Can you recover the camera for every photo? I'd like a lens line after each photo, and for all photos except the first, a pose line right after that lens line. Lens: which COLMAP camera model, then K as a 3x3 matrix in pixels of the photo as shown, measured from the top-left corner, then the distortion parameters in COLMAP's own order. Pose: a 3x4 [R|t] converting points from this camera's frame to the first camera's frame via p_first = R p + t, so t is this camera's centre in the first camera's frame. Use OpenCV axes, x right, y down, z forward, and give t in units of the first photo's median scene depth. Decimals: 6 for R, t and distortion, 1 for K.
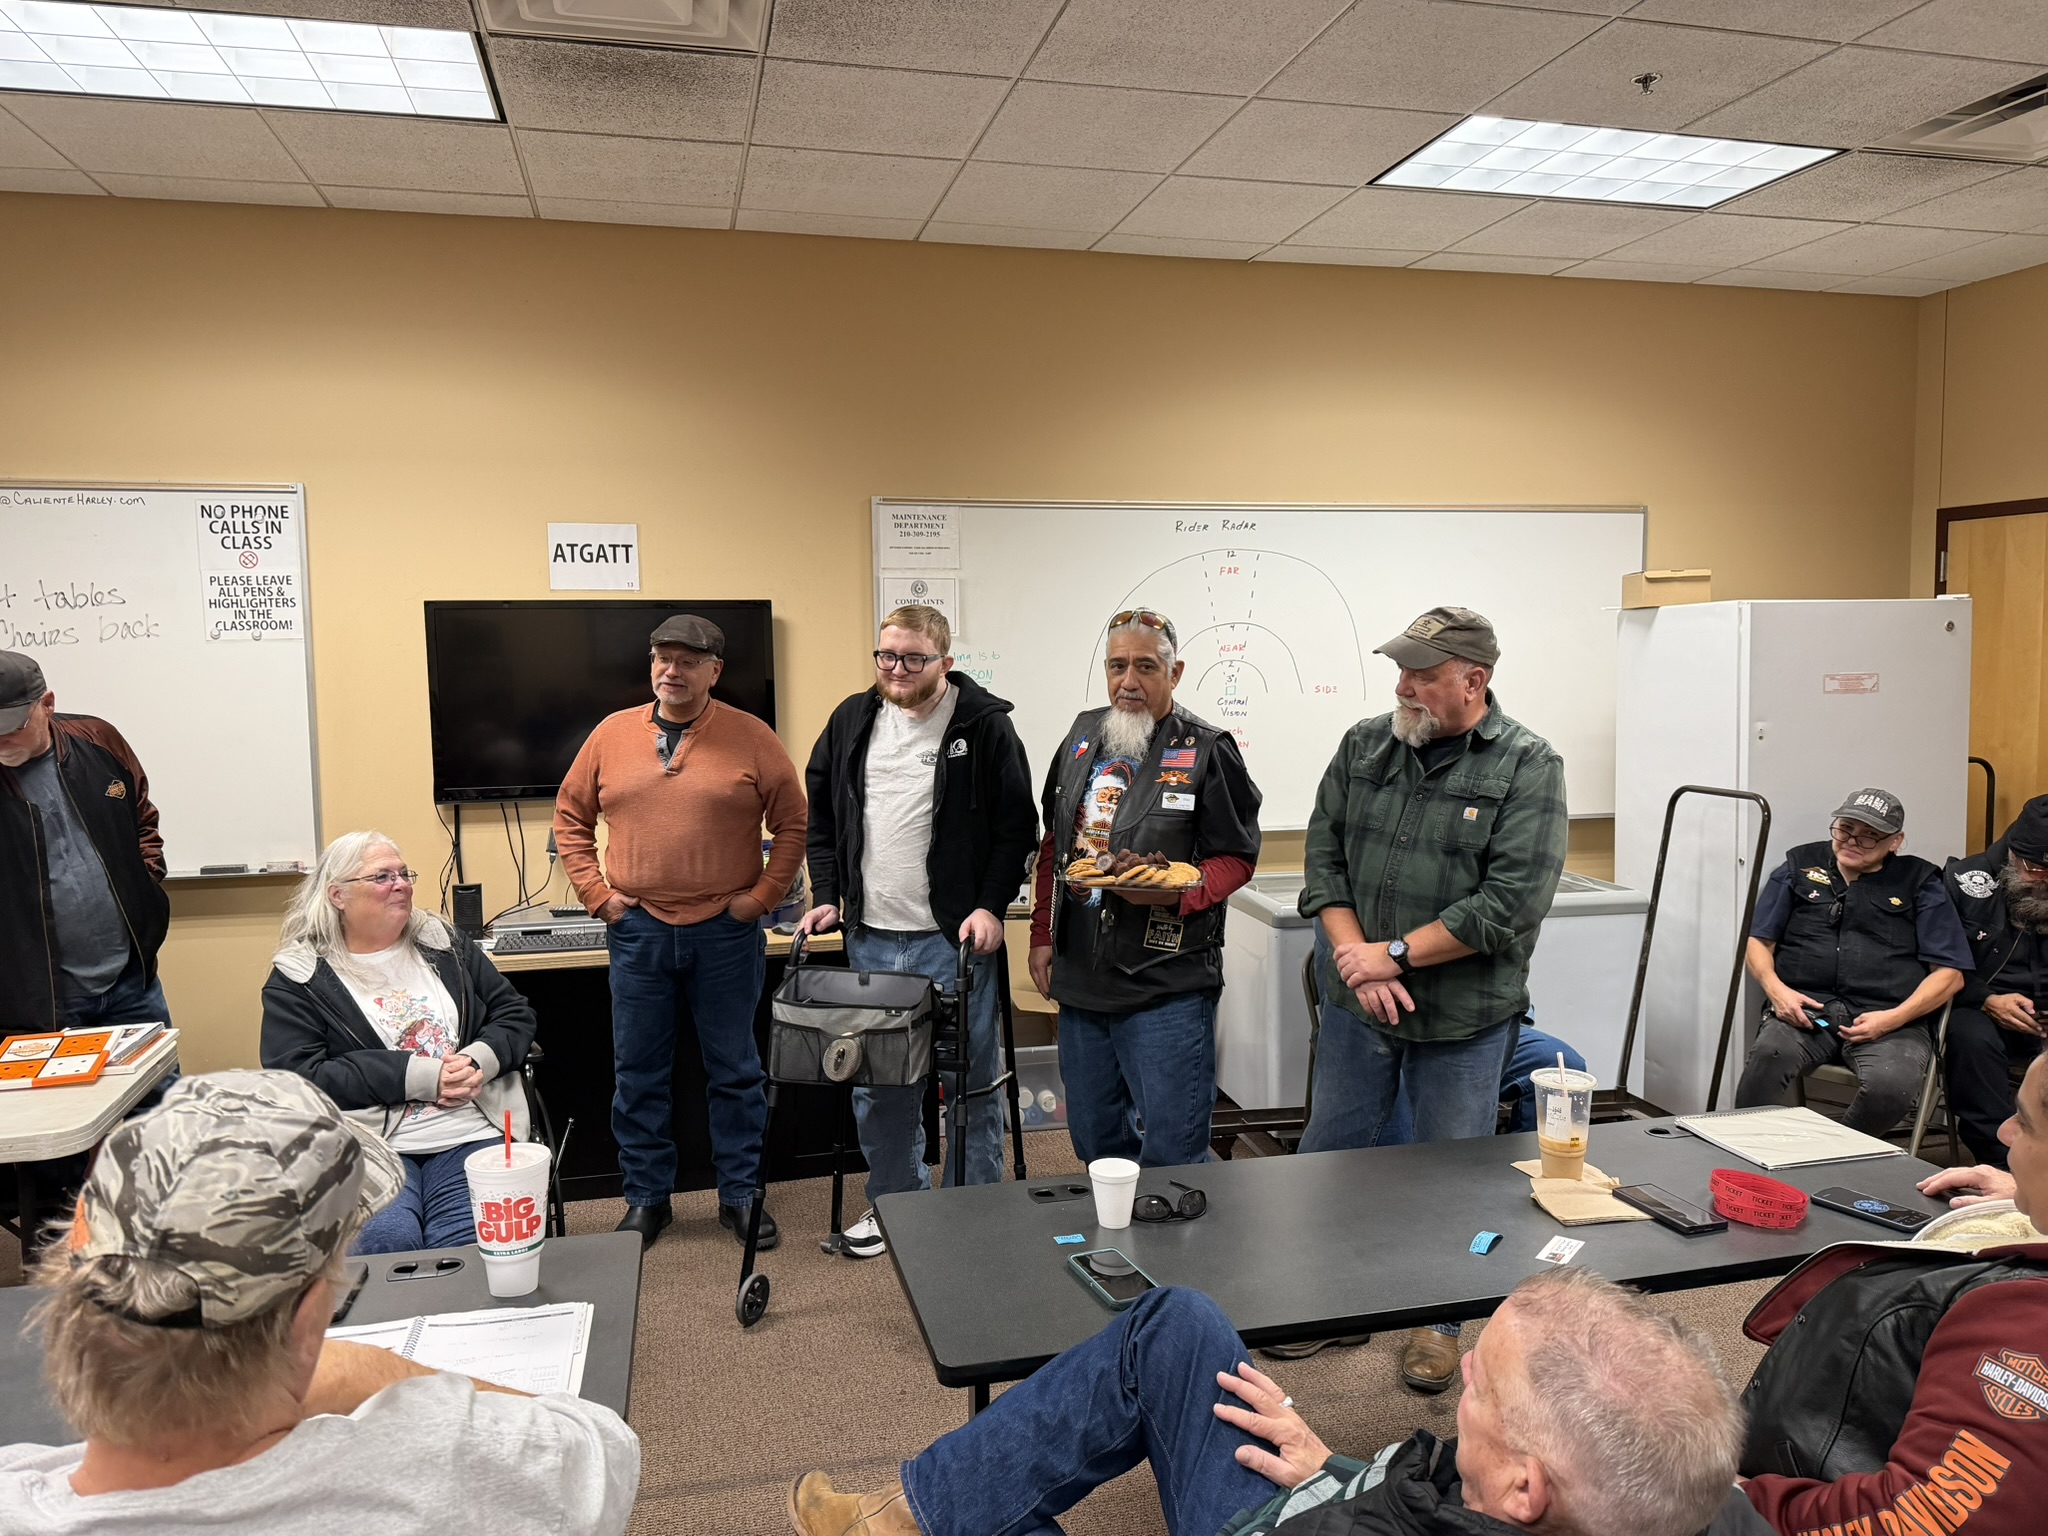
lens RADIAL K [[1428.5, 0, 1018.5], [0, 1428.5, 771.2], [0, 0, 1]] dist [0.125807, -0.224035]
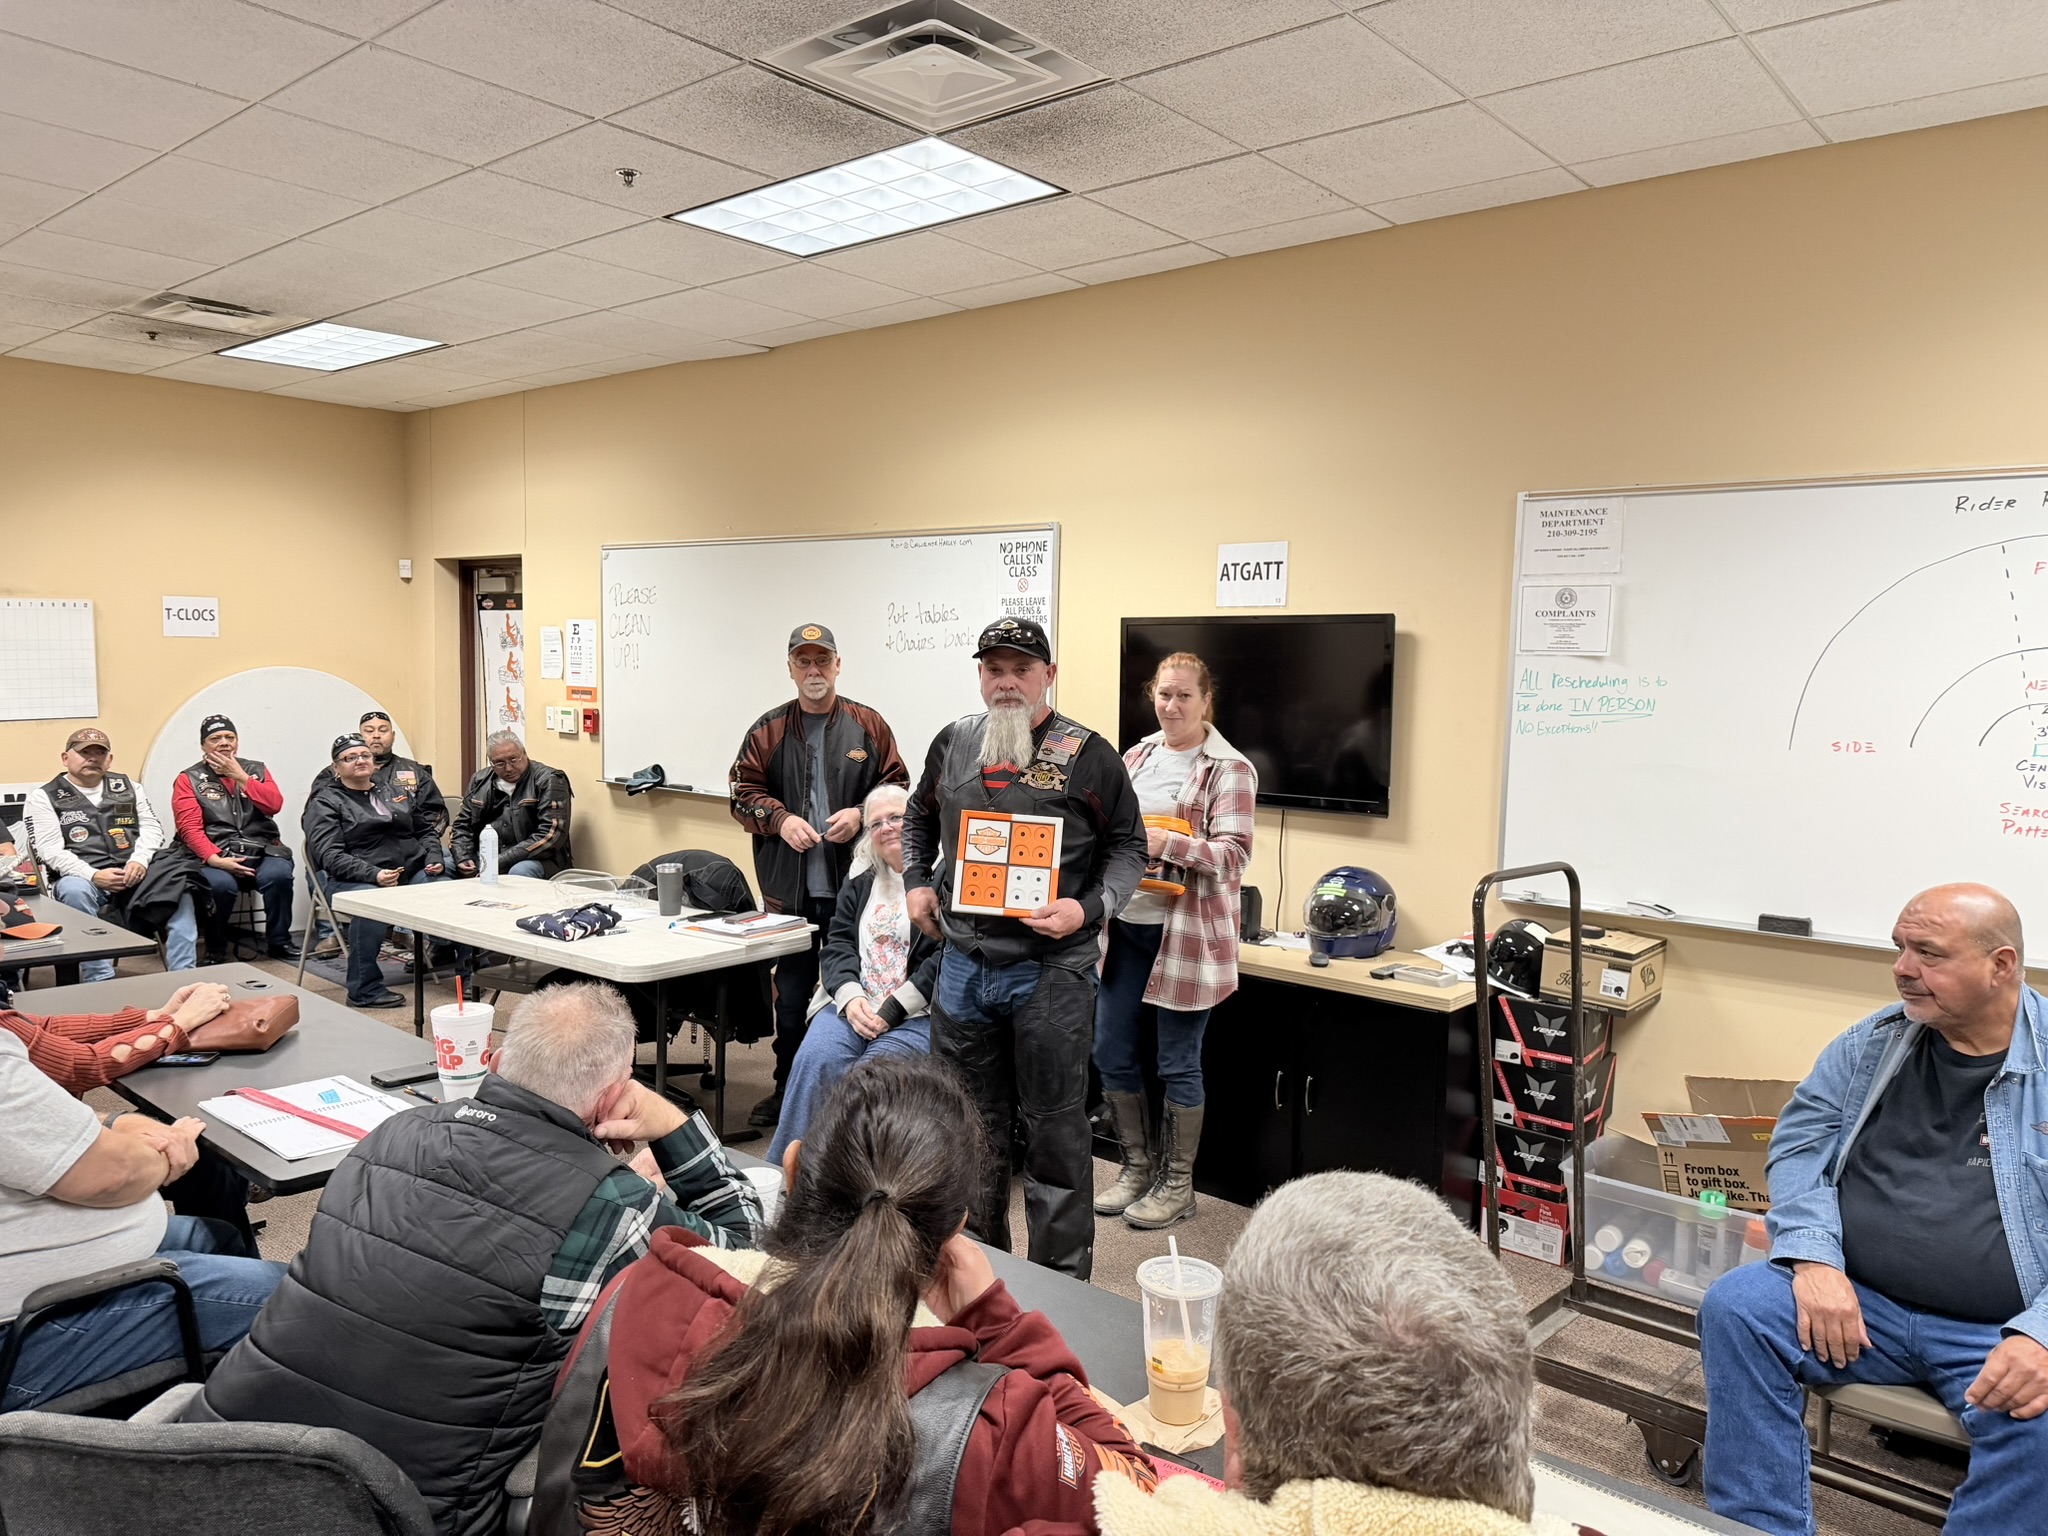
lens RADIAL K [[1428.1, 0, 1026.0], [0, 1428.1, 772.0], [0, 0, 1]] dist [0.124622, -0.220071]
pose [[0.584190, 0.088364, -0.806793, 0.483960], [-0.095560, 0.994630, 0.039743, -0.033363], [0.805972, 0.053880, 0.589497, 0.279684]]
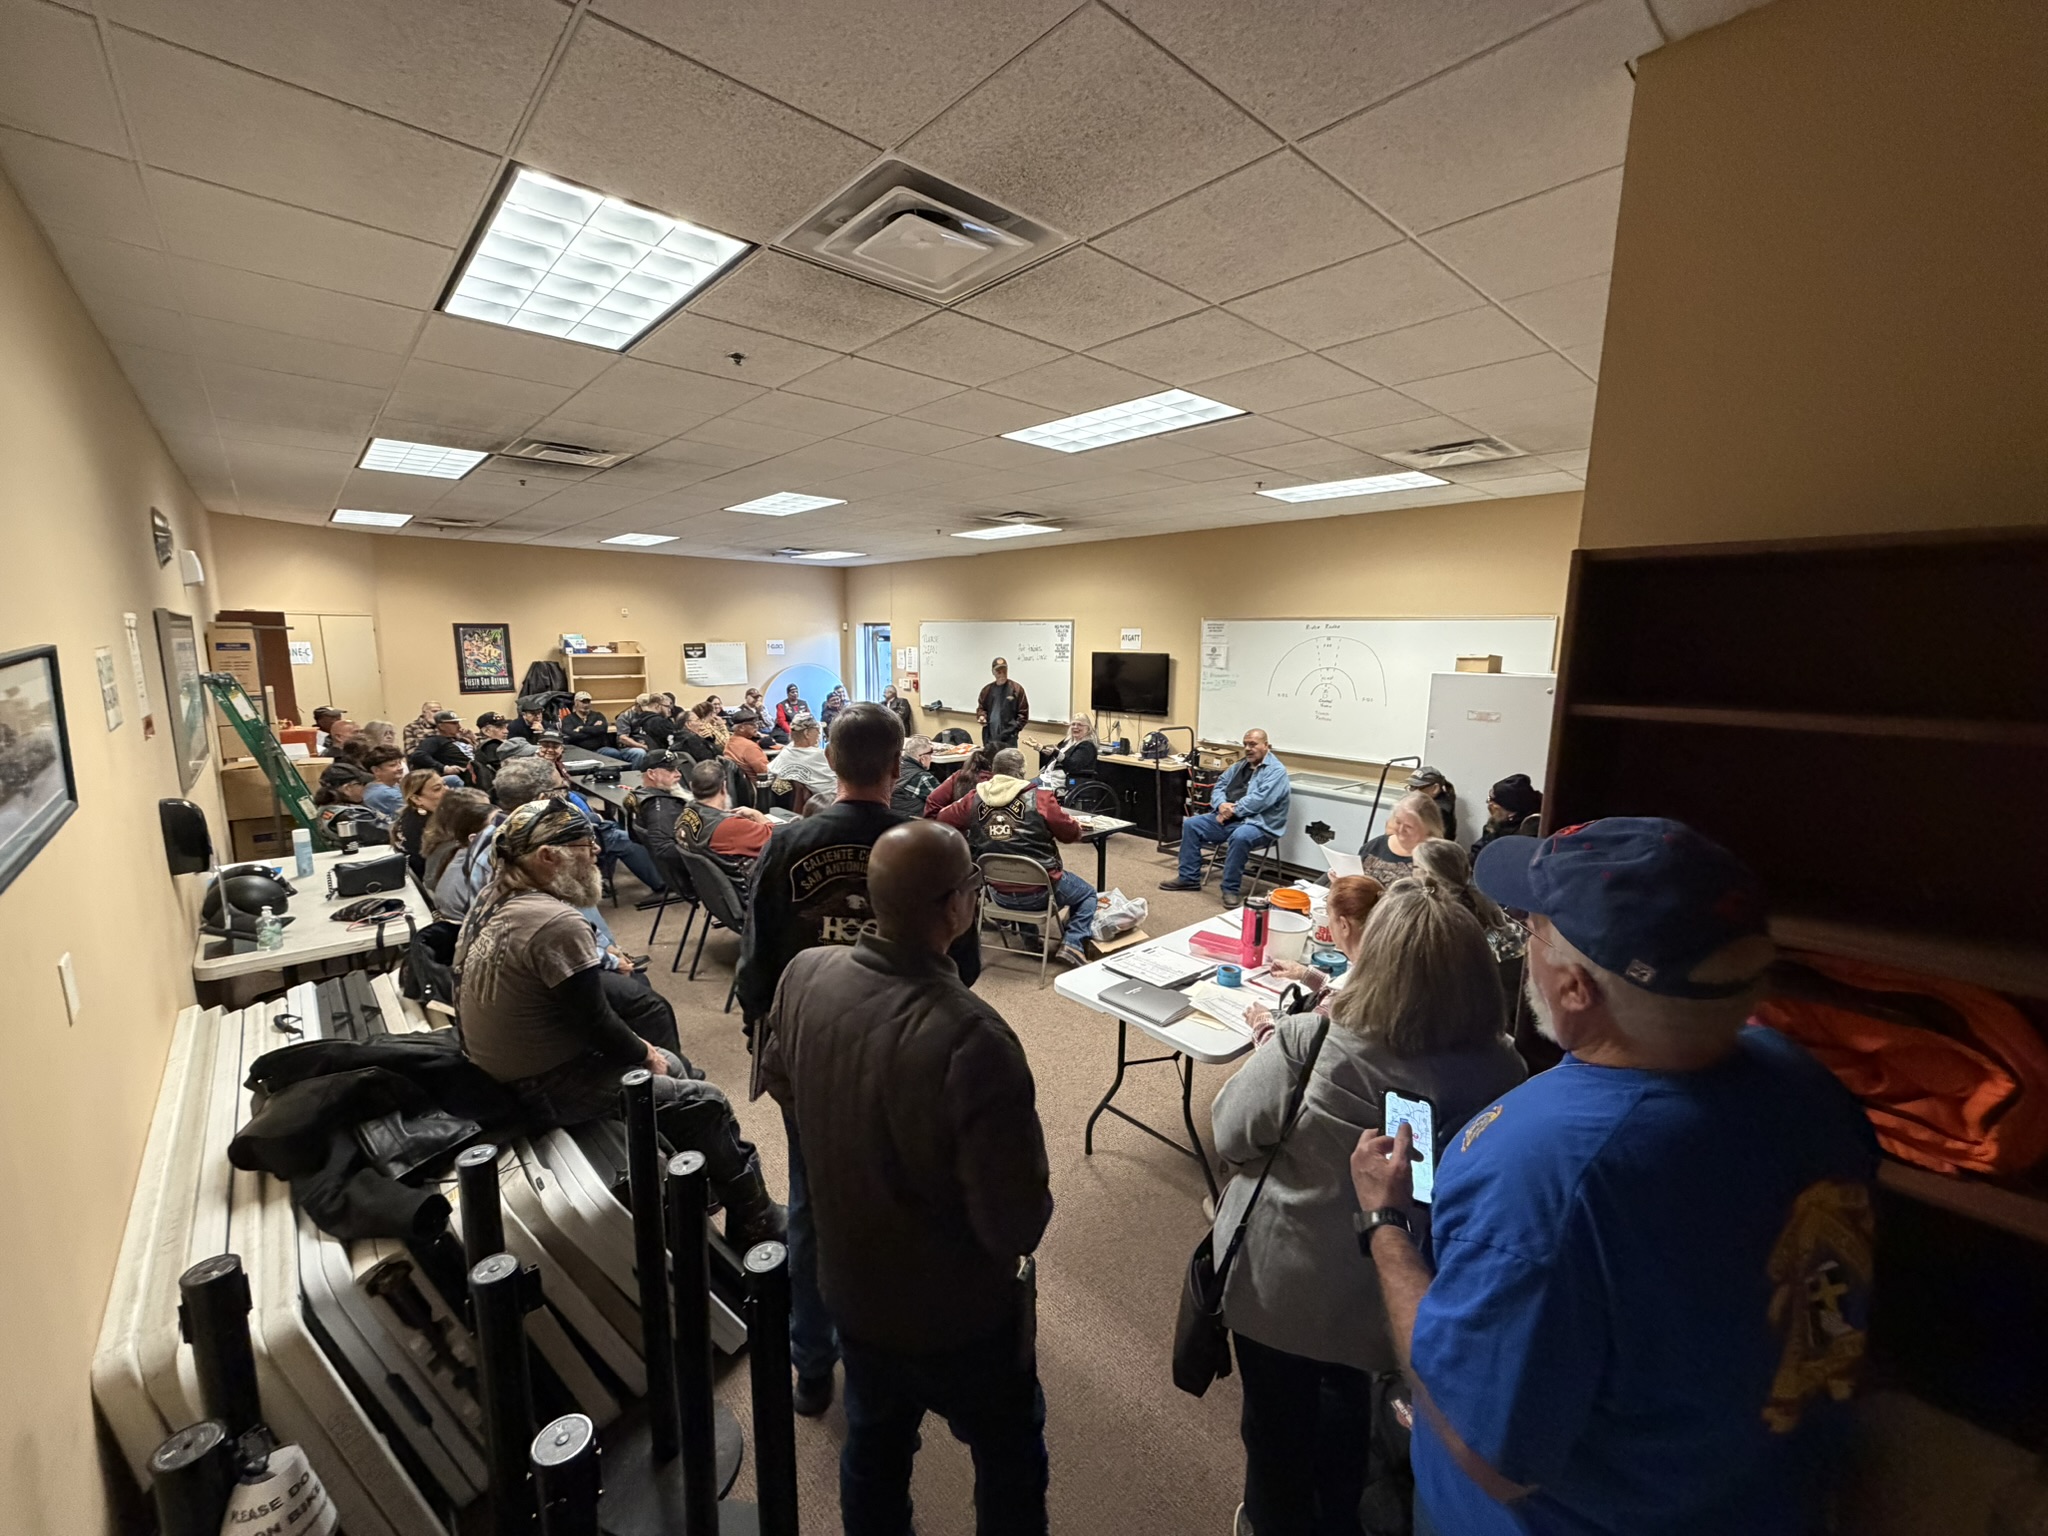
lens RADIAL K [[819.6, 0, 1020.1], [0, 819.6, 771.8], [0, 0, 1]] dist [-0.001154, 0.000007]
pose [[0.474730, 0.159408, -0.865575, 1.298382], [-0.089765, 0.987102, 0.132557, -0.079444], [0.875542, 0.014769, 0.482916, -0.110404]]
